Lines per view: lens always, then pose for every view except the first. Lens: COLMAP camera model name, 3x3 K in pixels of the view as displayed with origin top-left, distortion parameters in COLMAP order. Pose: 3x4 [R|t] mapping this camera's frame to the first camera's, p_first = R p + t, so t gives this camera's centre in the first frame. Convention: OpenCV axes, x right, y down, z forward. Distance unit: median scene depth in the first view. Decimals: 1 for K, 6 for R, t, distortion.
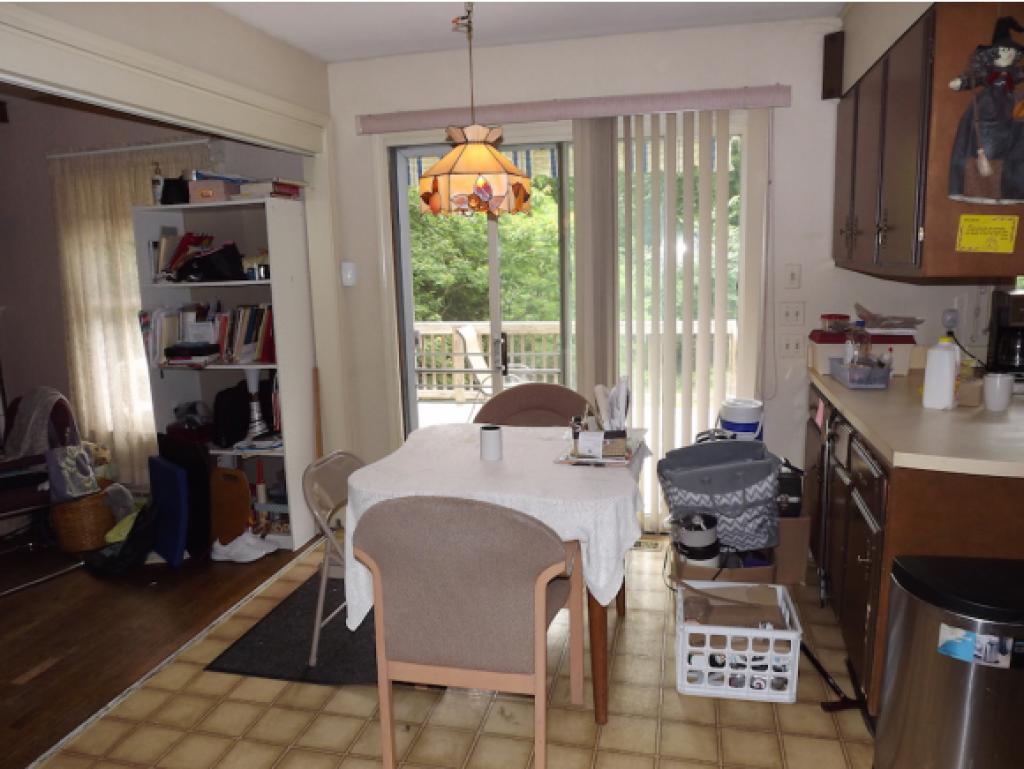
lens RADIAL K [[744.2, 0, 513.0], [0, 744.2, 402.3], [0, 0, 1]] dist [-0.051740, 0.002070]
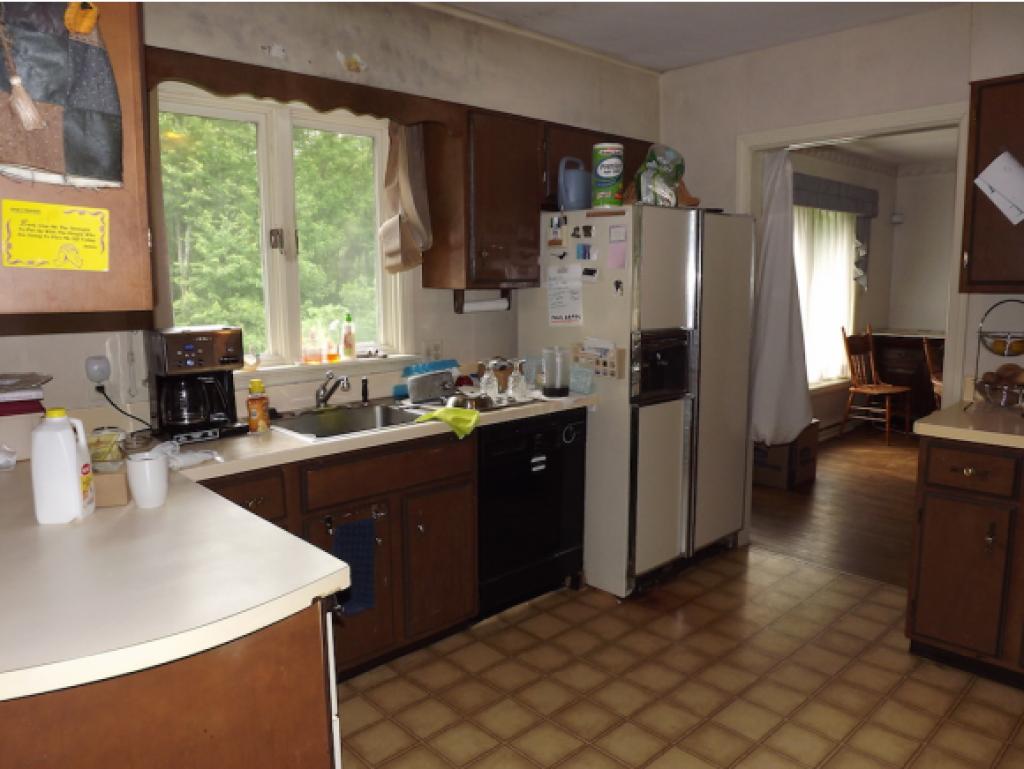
lens RADIAL K [[744.2, 0, 513.0], [0, 744.2, 402.3], [0, 0, 1]] dist [-0.051740, 0.002070]
pose [[0.559258, -0.110709, 0.821568, 0.313497], [0.149479, 0.988266, 0.031418, -0.058821], [-0.815406, 0.105237, 0.569244, 0.339277]]
